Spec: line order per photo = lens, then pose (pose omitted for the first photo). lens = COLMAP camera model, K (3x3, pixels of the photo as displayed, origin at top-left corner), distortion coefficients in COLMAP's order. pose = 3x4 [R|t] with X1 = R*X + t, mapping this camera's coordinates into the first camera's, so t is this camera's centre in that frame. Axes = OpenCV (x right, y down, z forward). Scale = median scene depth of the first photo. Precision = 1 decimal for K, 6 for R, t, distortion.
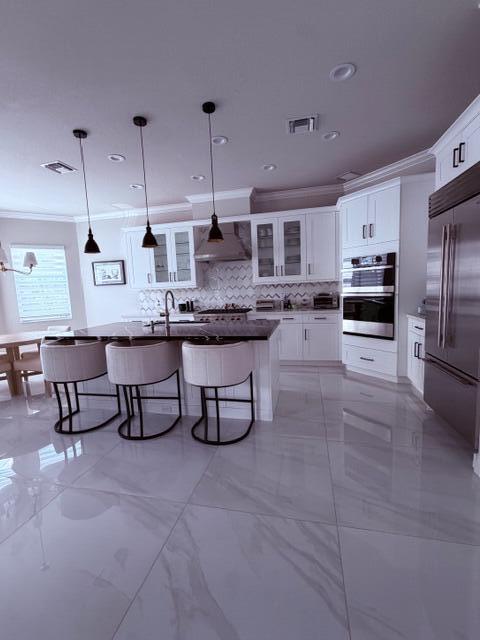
lens RADIAL K [[277.8, 0, 241.2], [0, 277.8, 320.5], [0, 0, 1]] dist [0.000254, 0.000000]
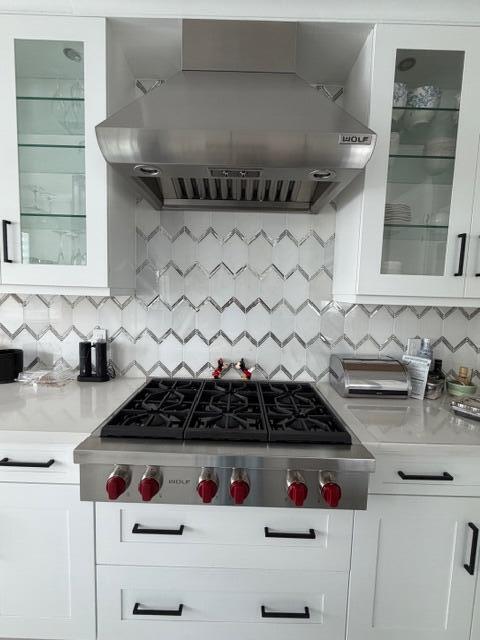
lens RADIAL K [[299.7, 0, 239.6], [0, 299.7, 318.9], [0, 0, 1]] dist [0.000399, 0.000136]
pose [[0.968572, 0.050221, 0.243609, -0.111464], [-0.040569, 0.998186, -0.044477, -0.090660], [-0.245401, 0.033197, 0.968853, 0.709961]]
